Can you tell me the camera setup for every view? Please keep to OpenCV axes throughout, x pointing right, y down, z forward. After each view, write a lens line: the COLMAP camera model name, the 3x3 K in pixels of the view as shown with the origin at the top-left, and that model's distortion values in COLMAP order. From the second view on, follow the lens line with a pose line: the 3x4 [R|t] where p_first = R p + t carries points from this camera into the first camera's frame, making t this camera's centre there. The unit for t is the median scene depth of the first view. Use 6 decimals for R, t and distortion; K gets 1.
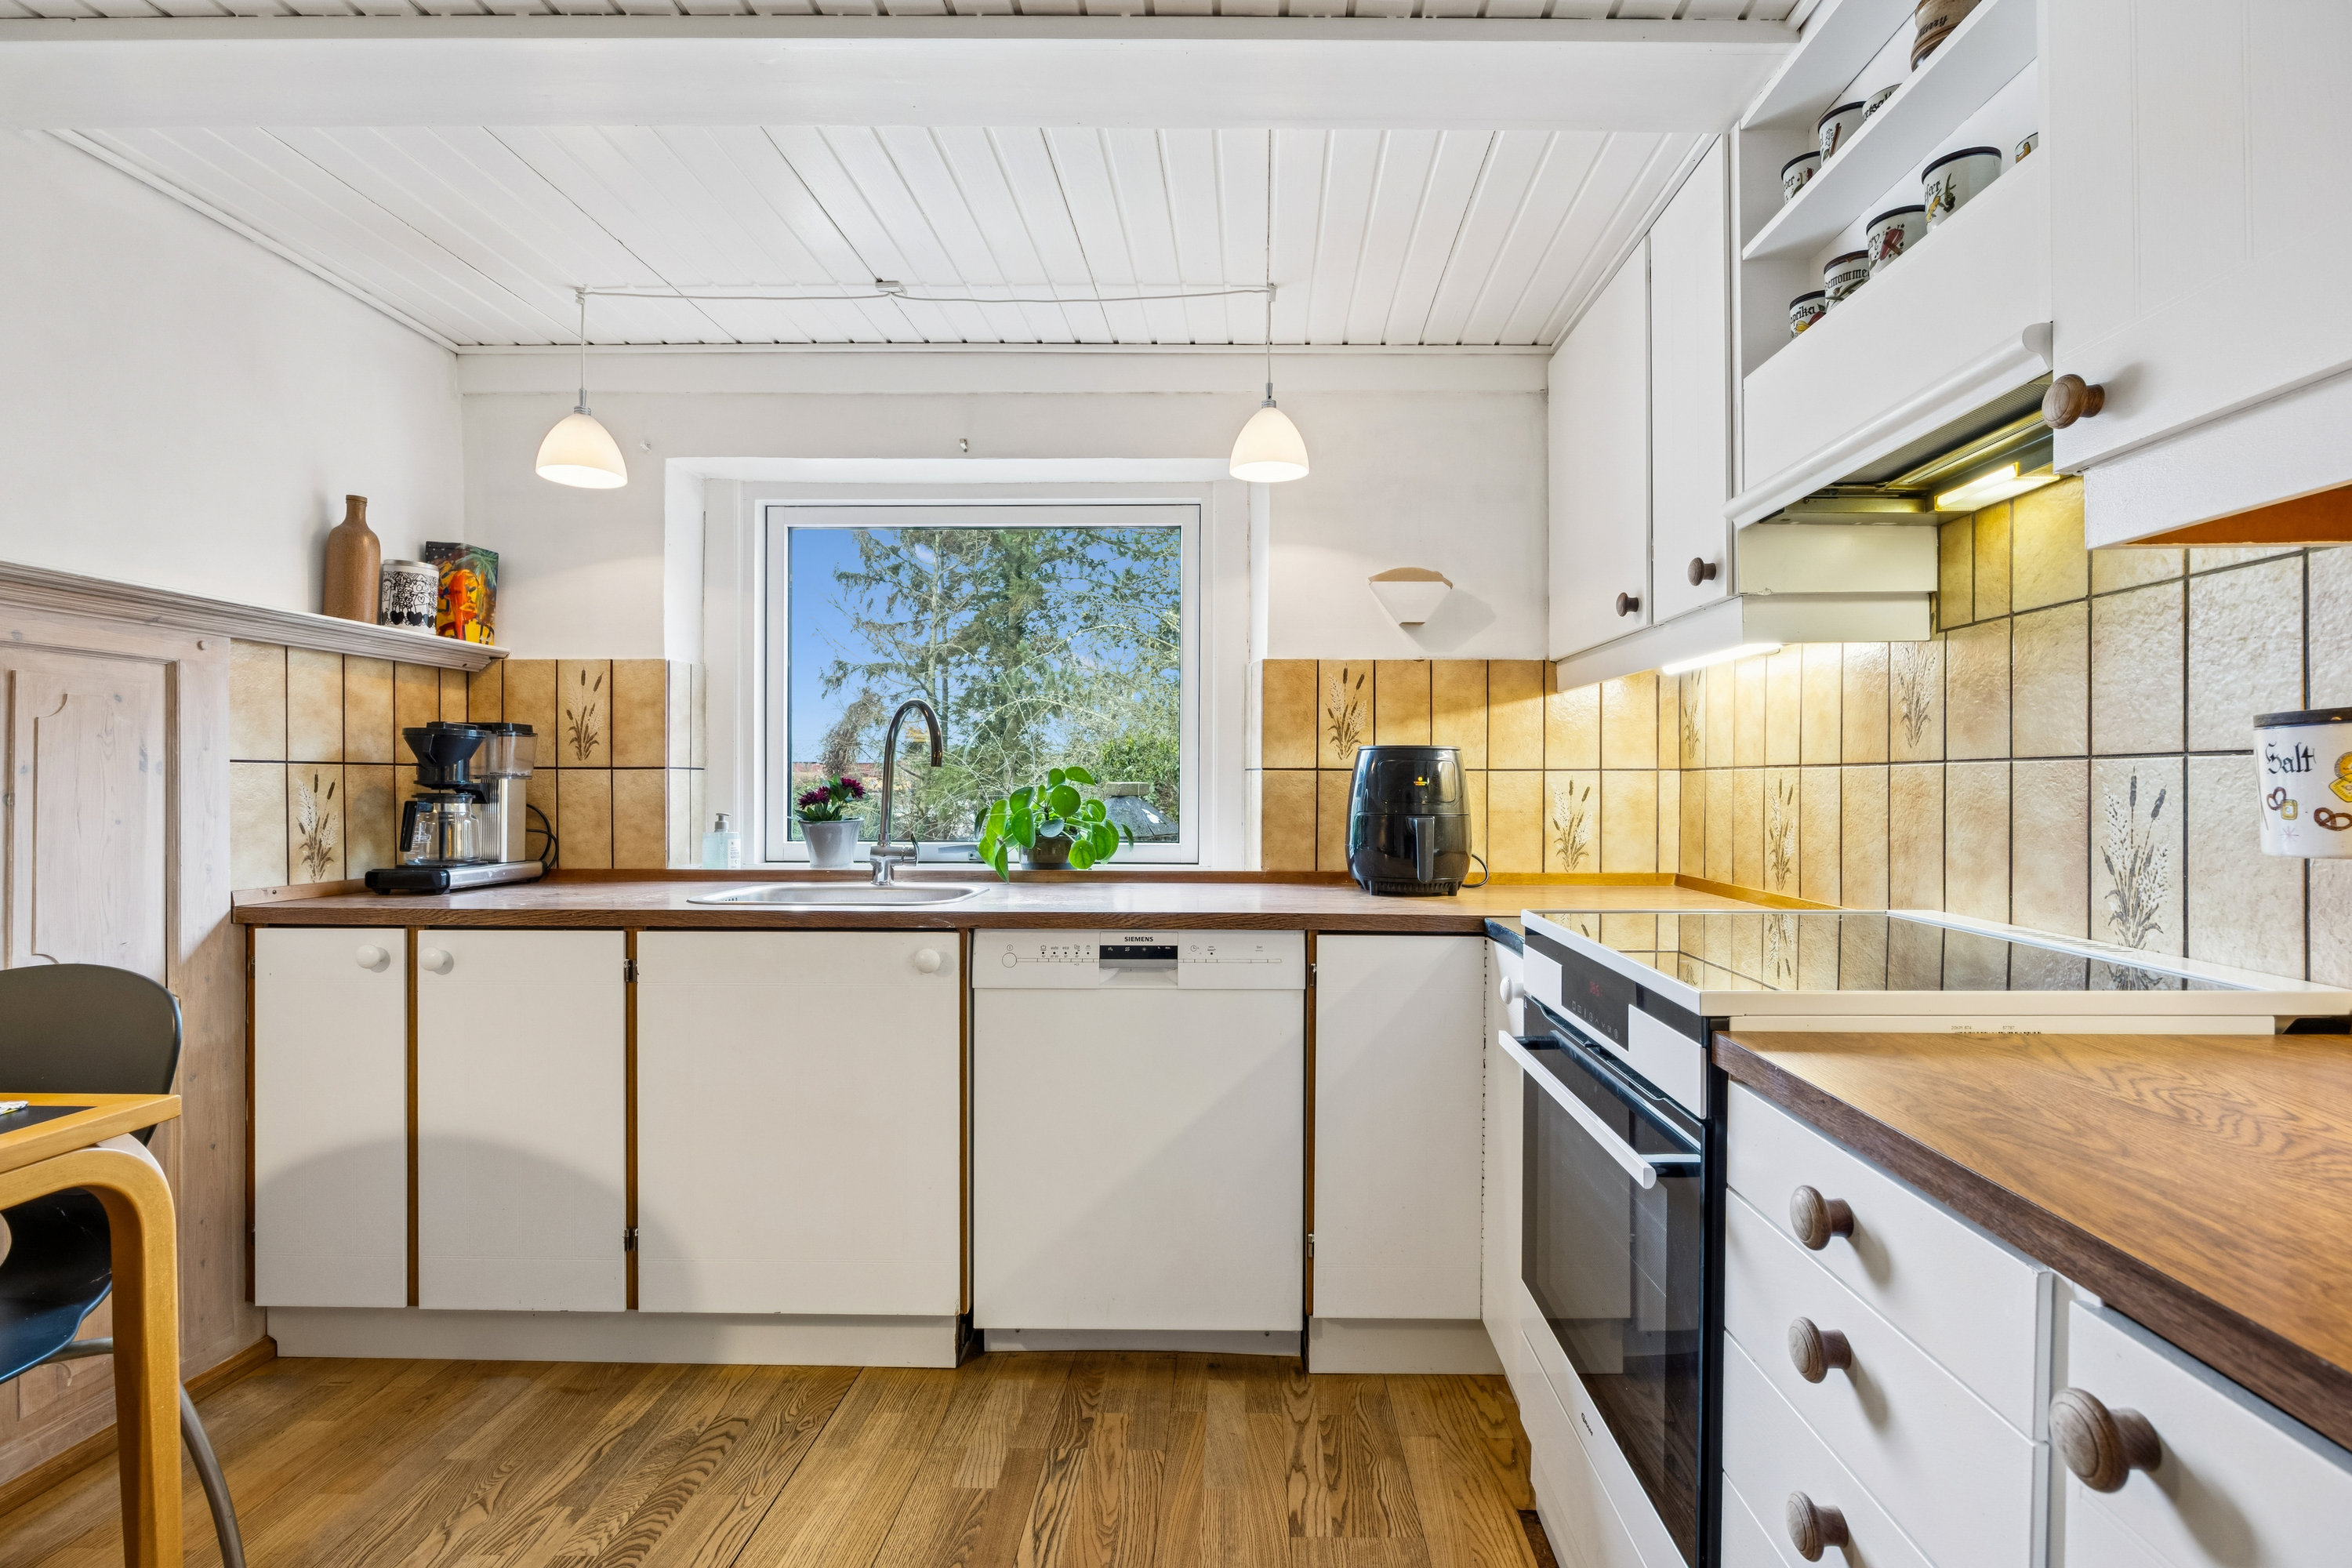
lens RADIAL K [[1068.8, 0, 1192.2], [0, 1068.8, 788.5], [0, 0, 1]] dist [-0.008475, -0.000406]
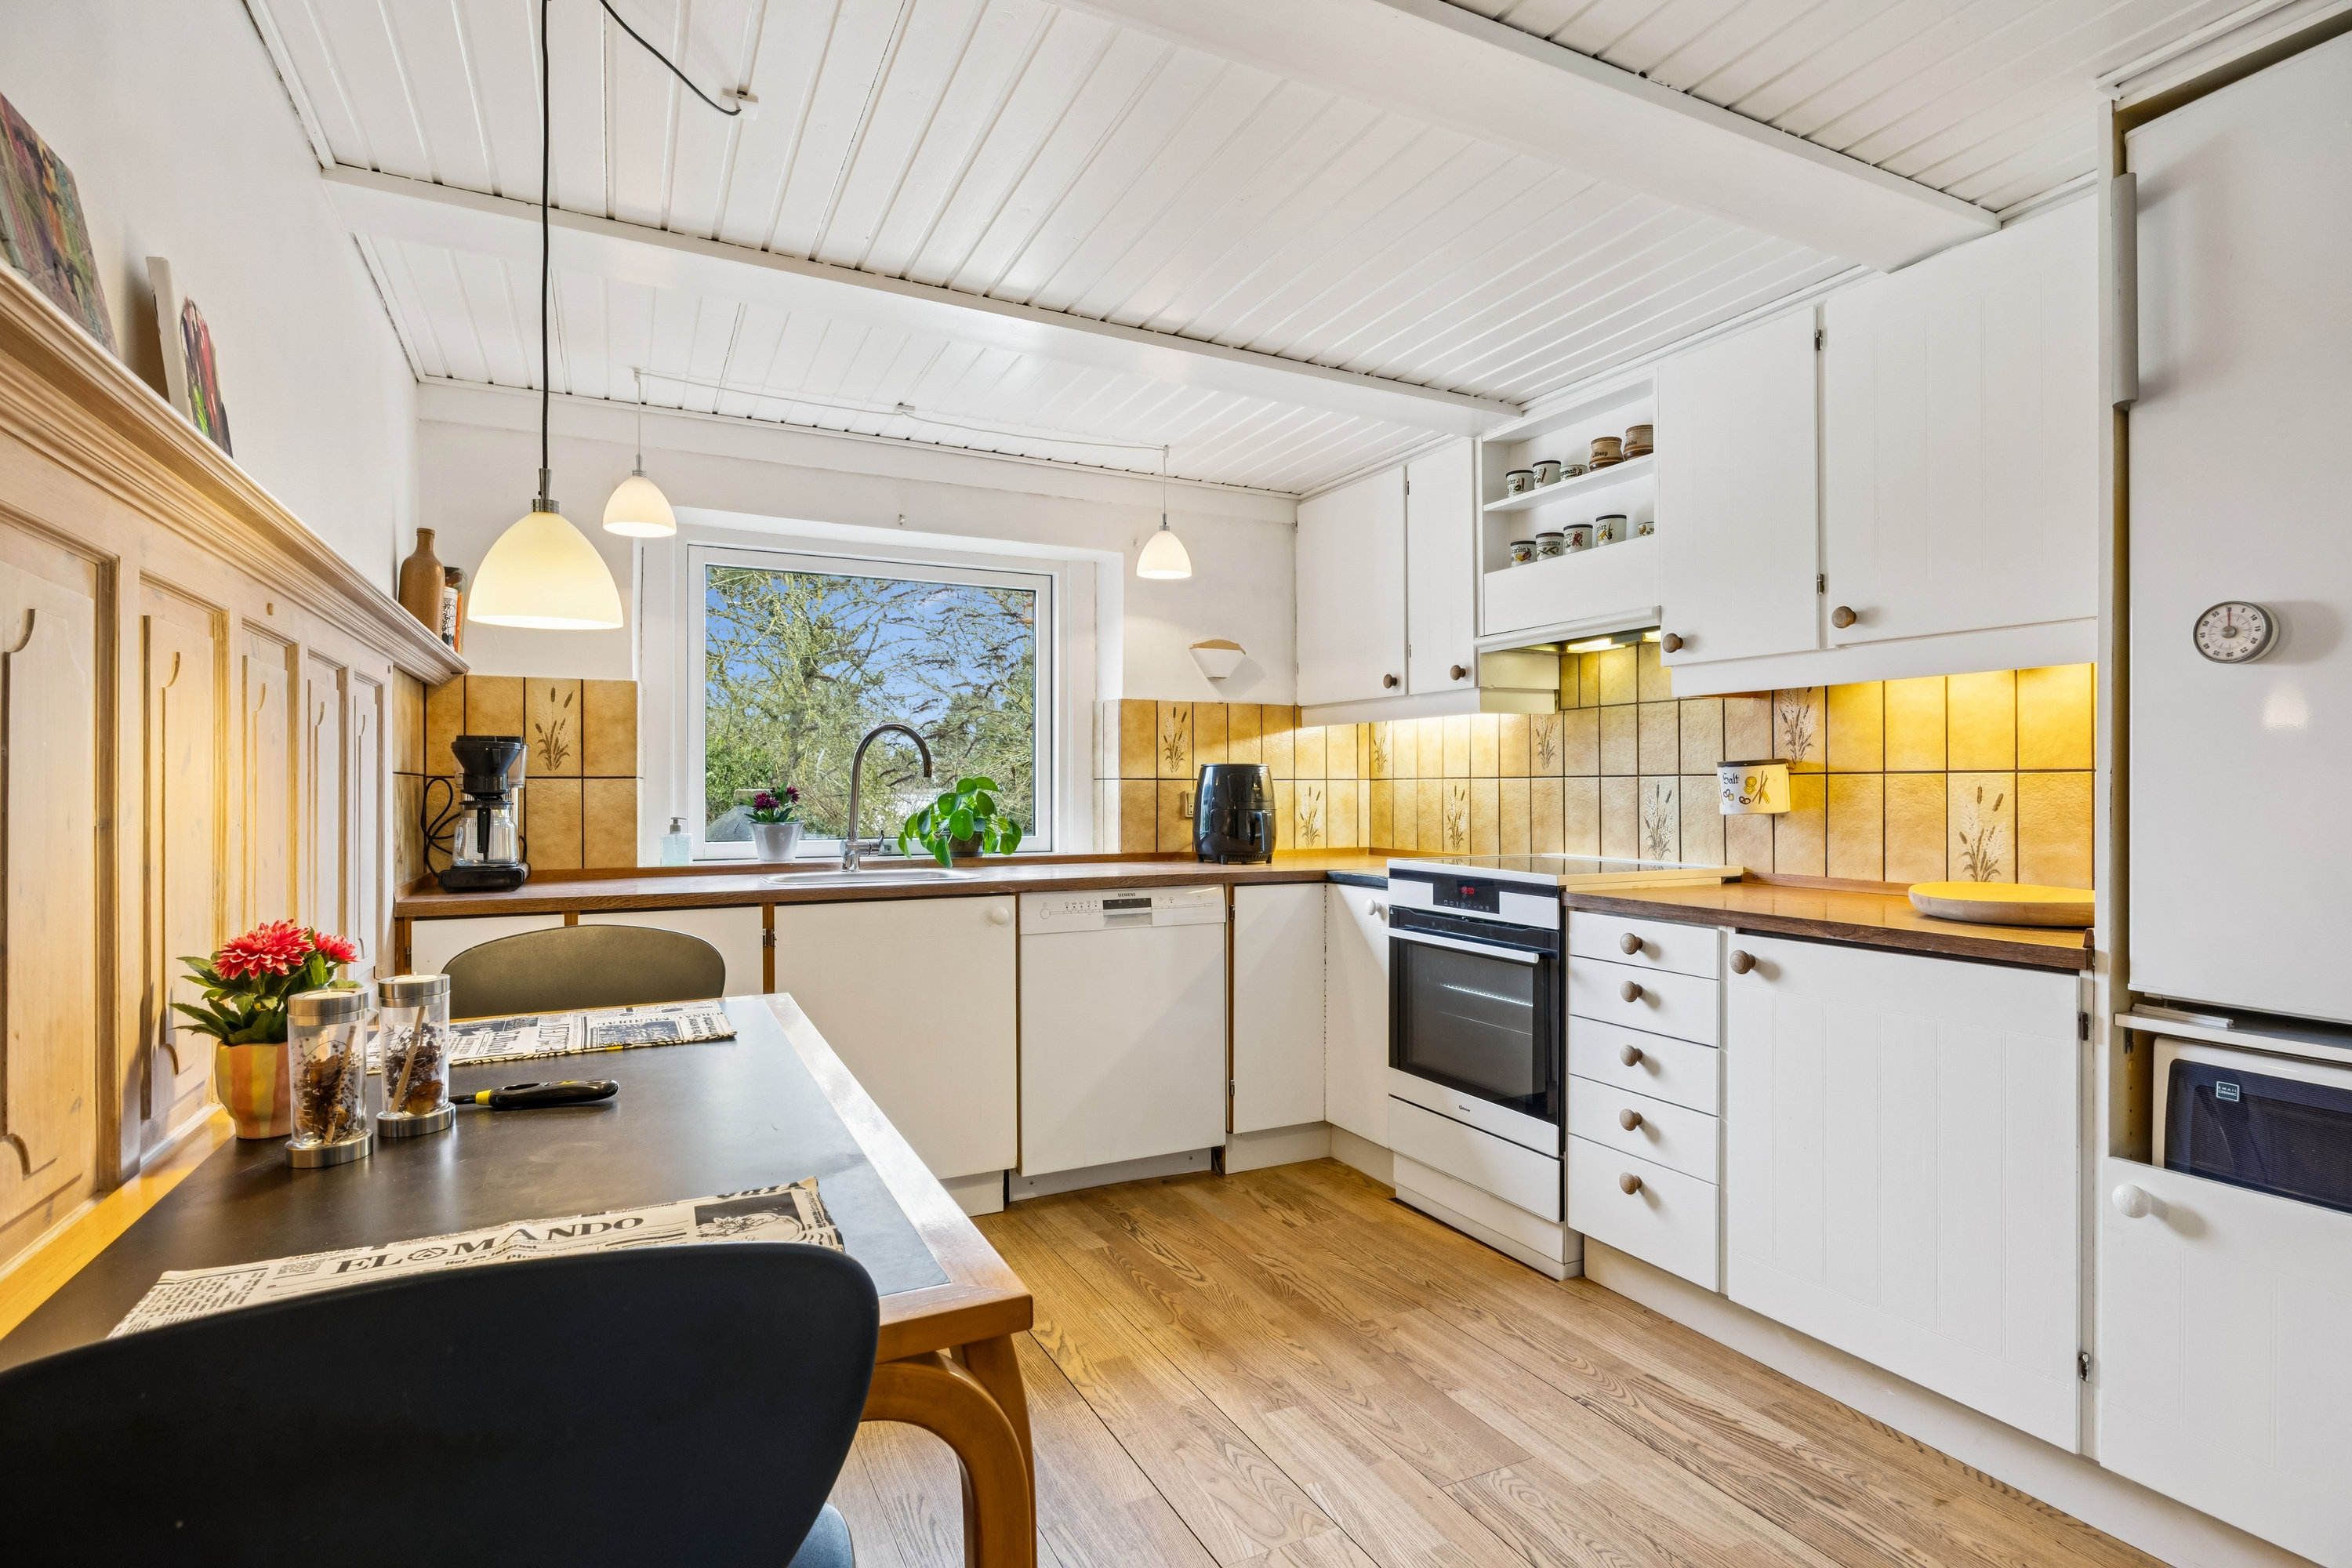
lens RADIAL K [[1143.4, 0, 1166.6], [0, 1143.4, 782.0], [0, 0, 1]] dist [0.003610, 0.000112]
pose [[0.891596, -0.000606, 0.452832, -0.603977], [0.005564, 0.999938, -0.009616, 0.000382], [-0.452798, 0.011093, 0.891544, -0.368247]]
